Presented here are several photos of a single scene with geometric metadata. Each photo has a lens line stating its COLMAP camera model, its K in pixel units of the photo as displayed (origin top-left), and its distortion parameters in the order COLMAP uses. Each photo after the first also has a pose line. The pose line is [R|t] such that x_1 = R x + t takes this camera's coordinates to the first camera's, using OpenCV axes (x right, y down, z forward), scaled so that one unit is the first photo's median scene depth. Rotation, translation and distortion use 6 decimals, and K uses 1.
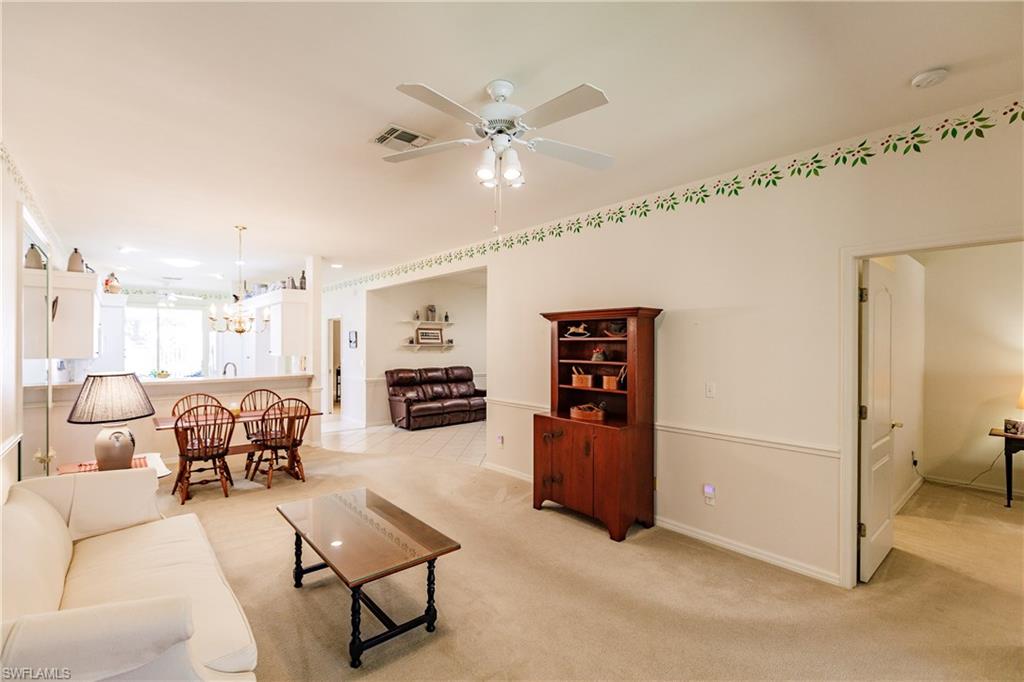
lens RADIAL K [[460.2, 0, 512.0], [0, 460.2, 341.0], [0, 0, 1]] dist [0.000489, -0.000122]
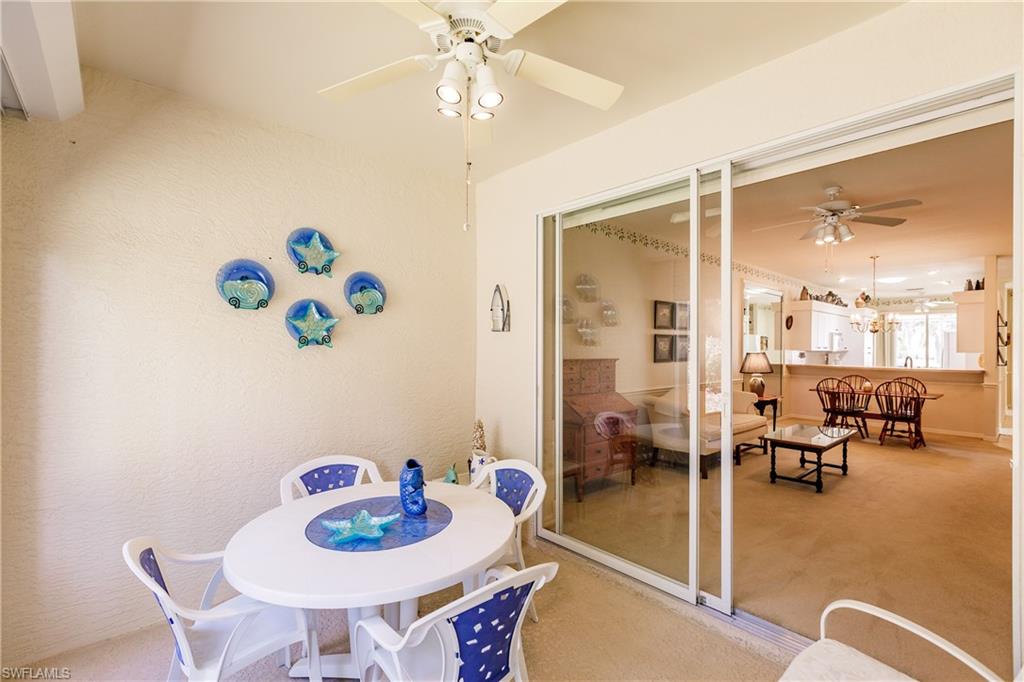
lens RADIAL K [[460.2, 0, 512.0], [0, 460.2, 341.0], [0, 0, 1]] dist [0.000489, -0.000122]
pose [[0.017643, -0.007676, -0.999815, 0.770607], [-0.002782, 0.999966, -0.007726, 0.020134], [0.999840, 0.002918, 0.017621, -0.123617]]
